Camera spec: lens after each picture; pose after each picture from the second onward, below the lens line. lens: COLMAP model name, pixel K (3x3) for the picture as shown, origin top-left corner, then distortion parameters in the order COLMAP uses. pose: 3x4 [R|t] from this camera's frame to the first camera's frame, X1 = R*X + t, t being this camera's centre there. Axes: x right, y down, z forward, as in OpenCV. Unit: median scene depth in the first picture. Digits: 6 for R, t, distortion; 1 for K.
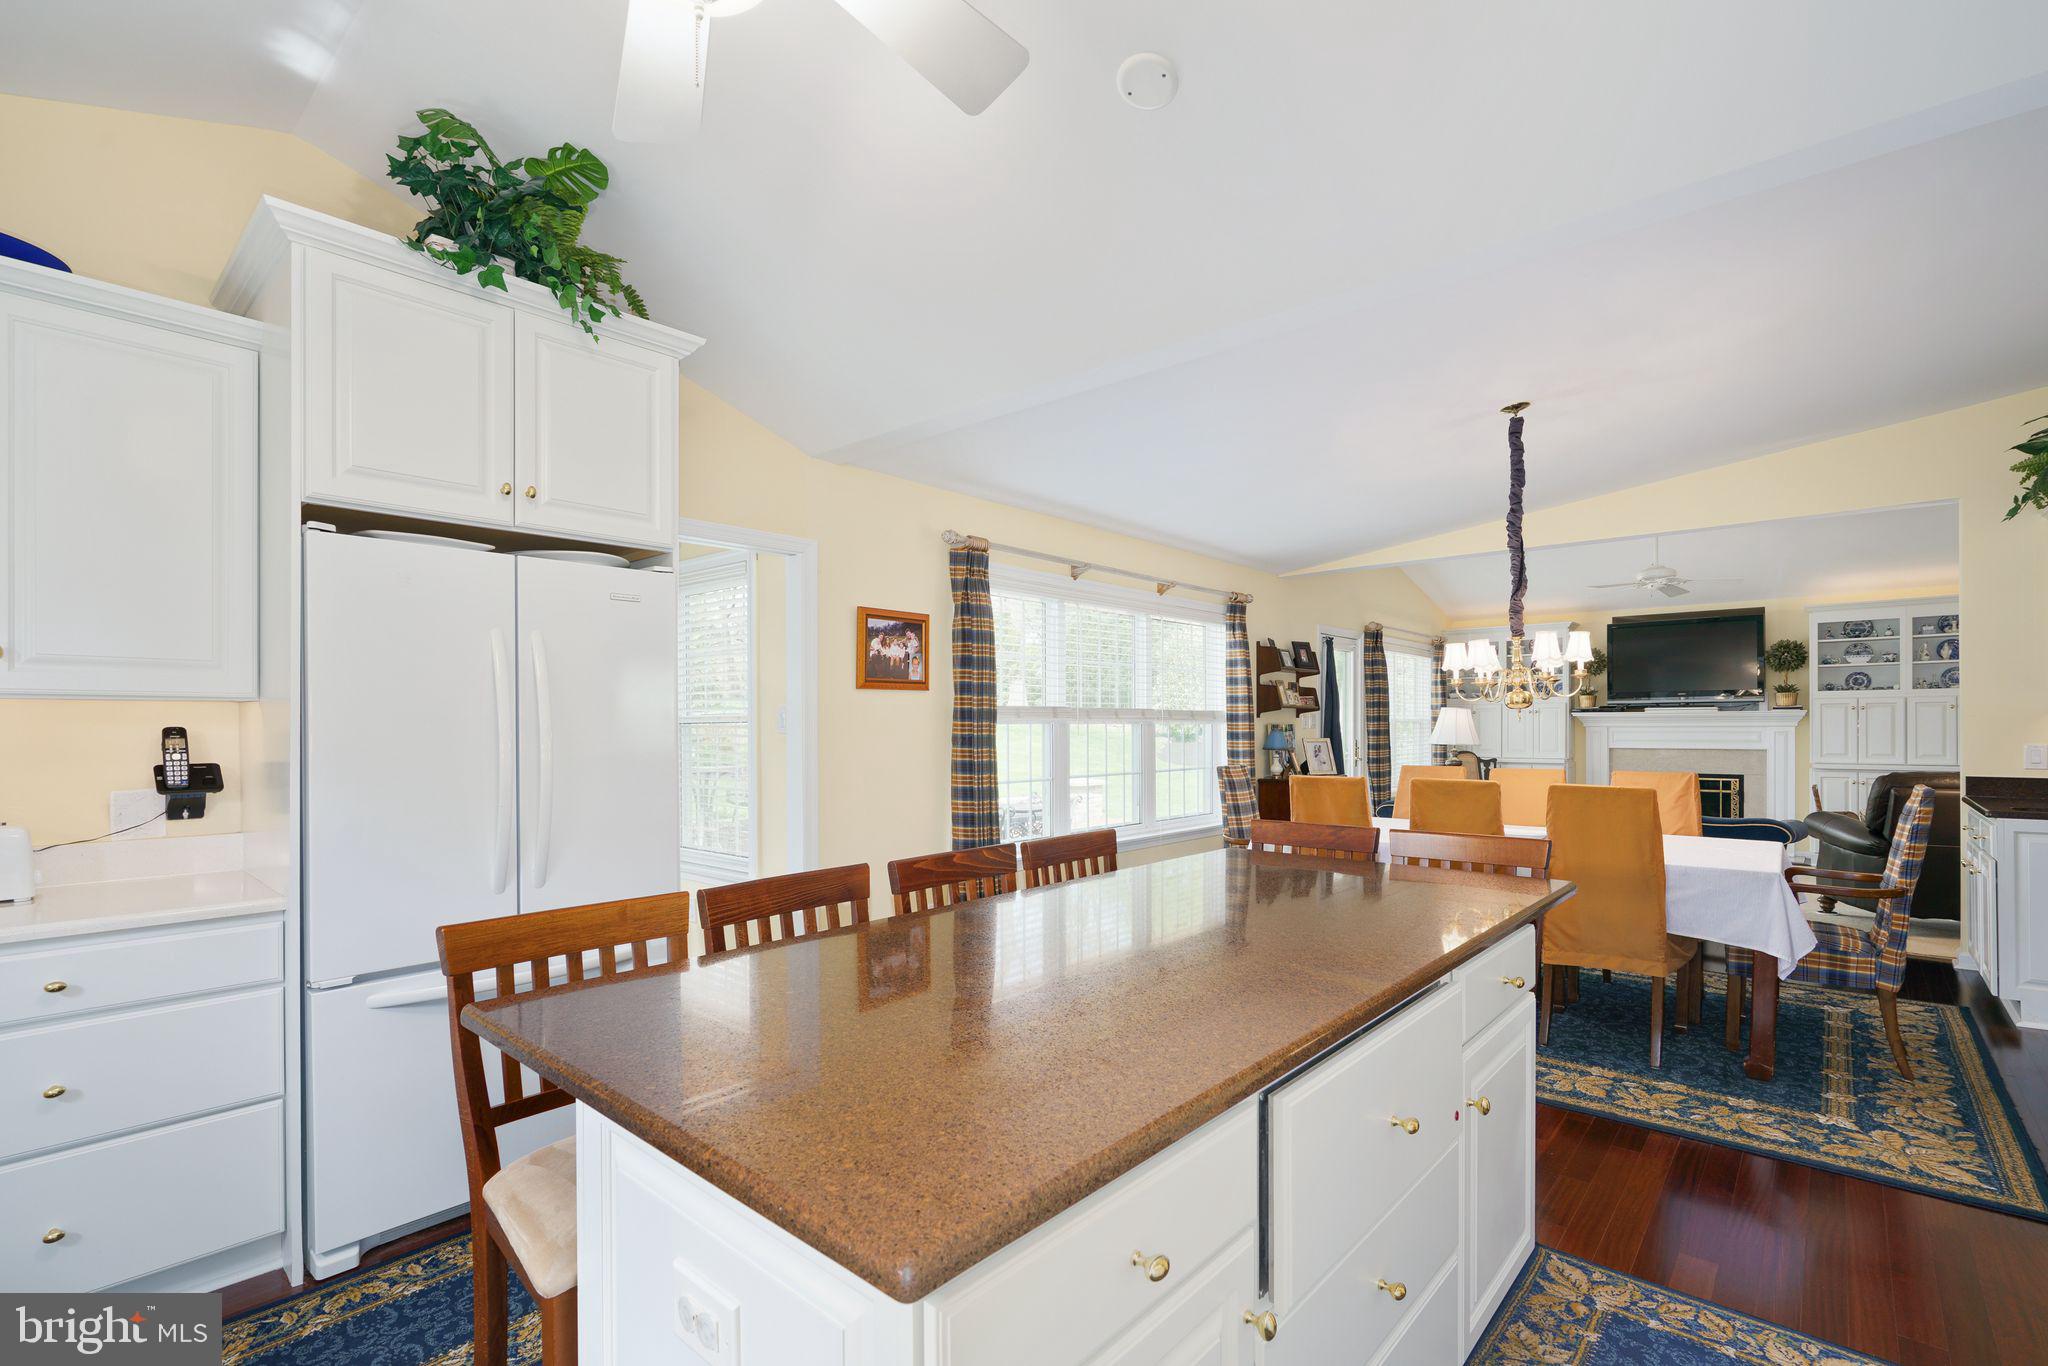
lens RADIAL K [[929.5, 0, 1003.9], [0, 929.5, 734.4], [0, 0, 1]] dist [-0.004676, 0.002913]
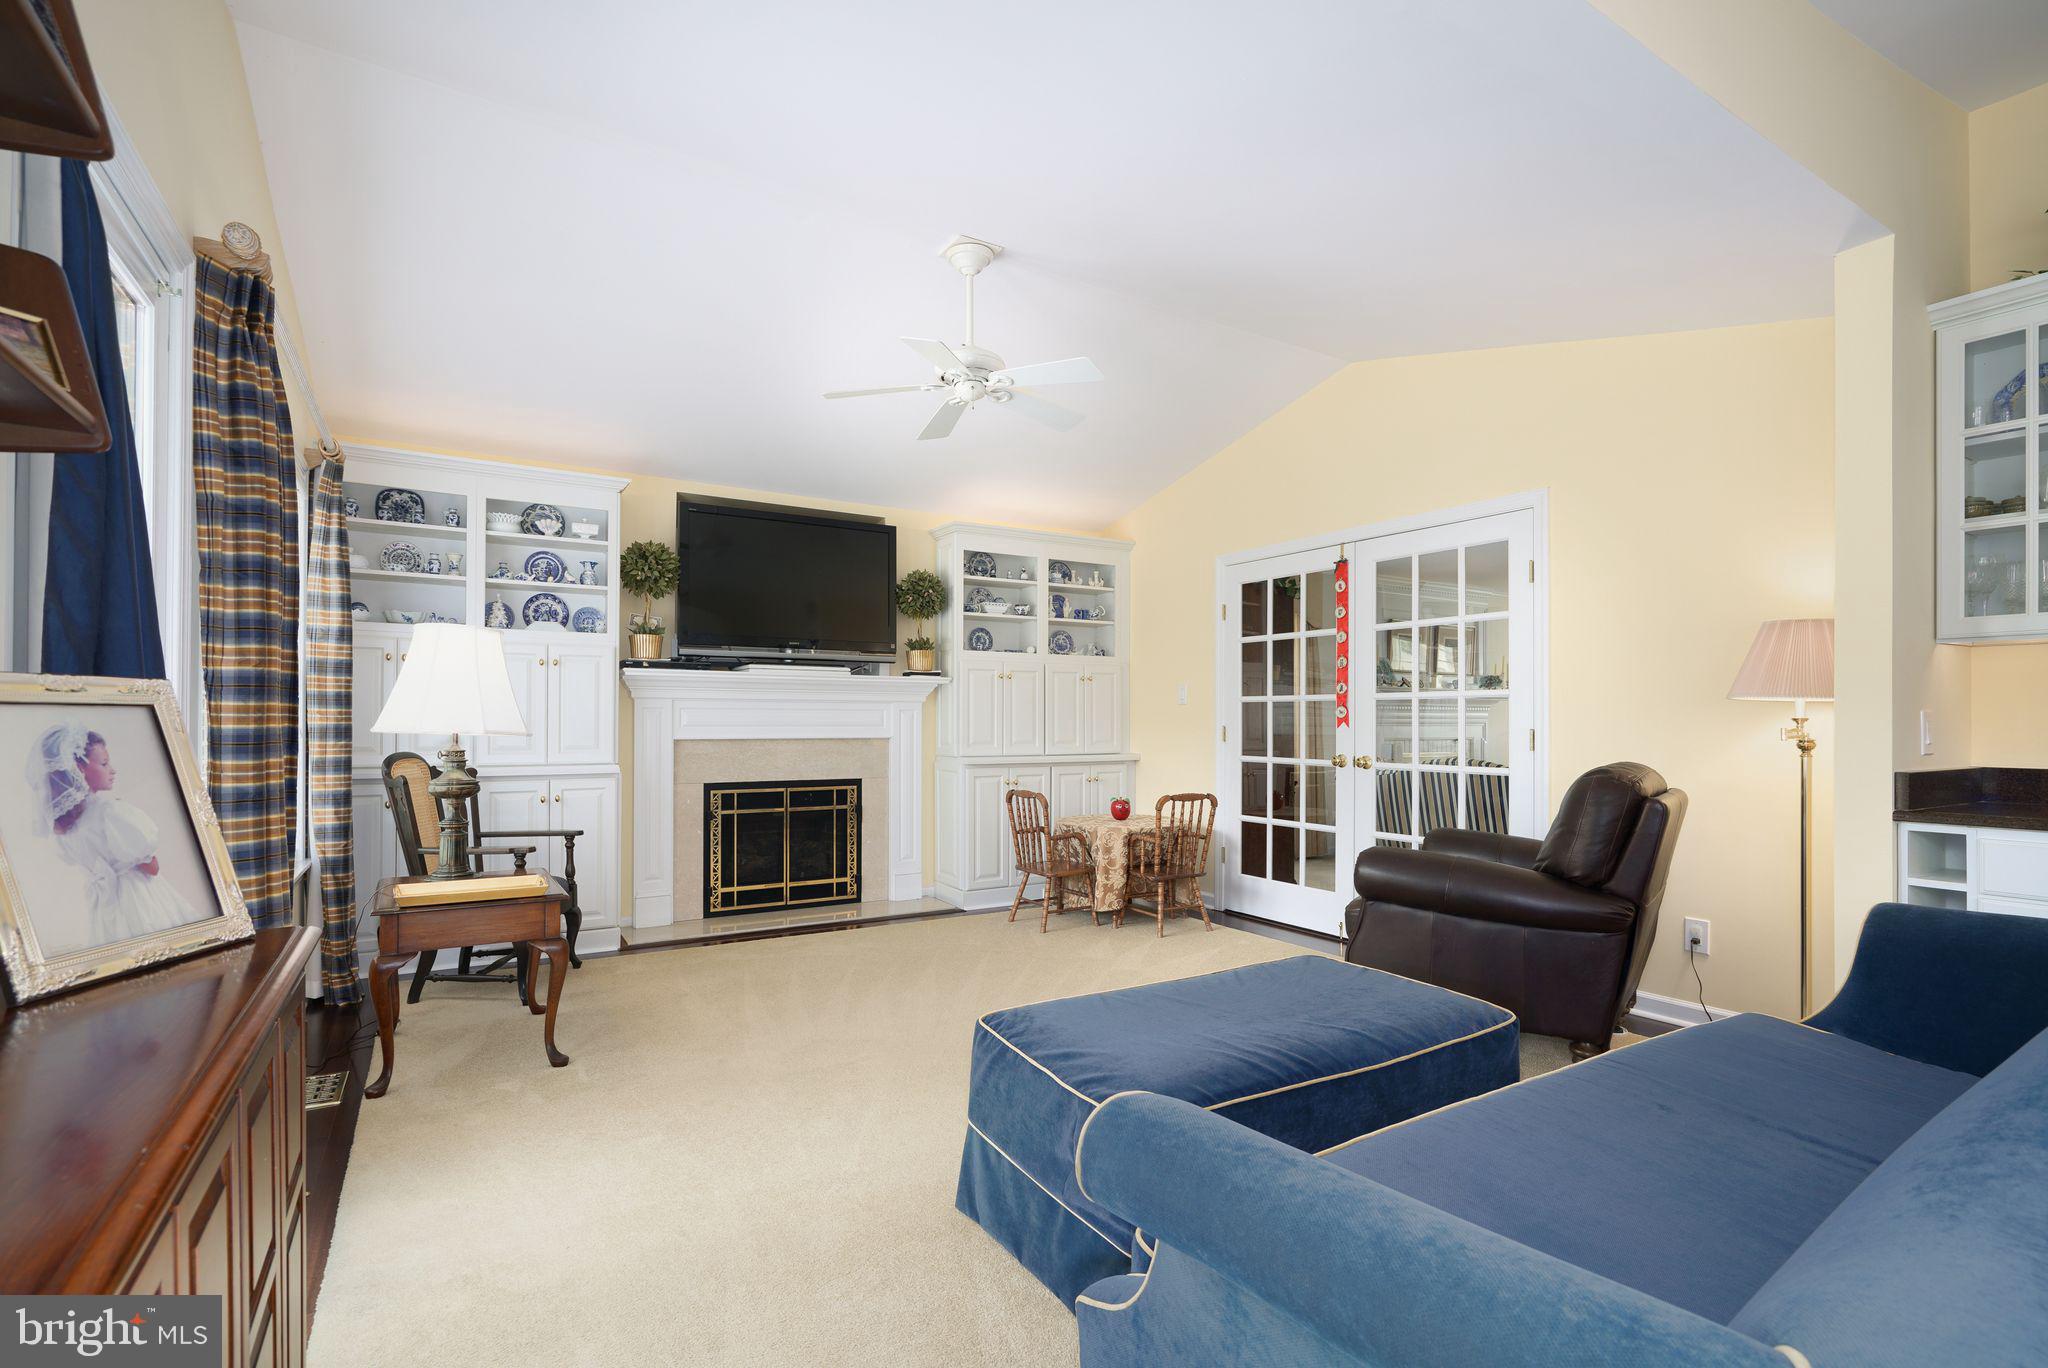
lens RADIAL K [[929.5, 0, 1019.9], [0, 929.5, 703.3], [0, 0, 1]] dist [-0.004676, 0.002913]
pose [[0.270378, 0.023017, 0.962479, 0.289188], [0.006951, 0.999641, -0.025858, 0.013081], [-0.962729, 0.013682, 0.270122, 0.965399]]
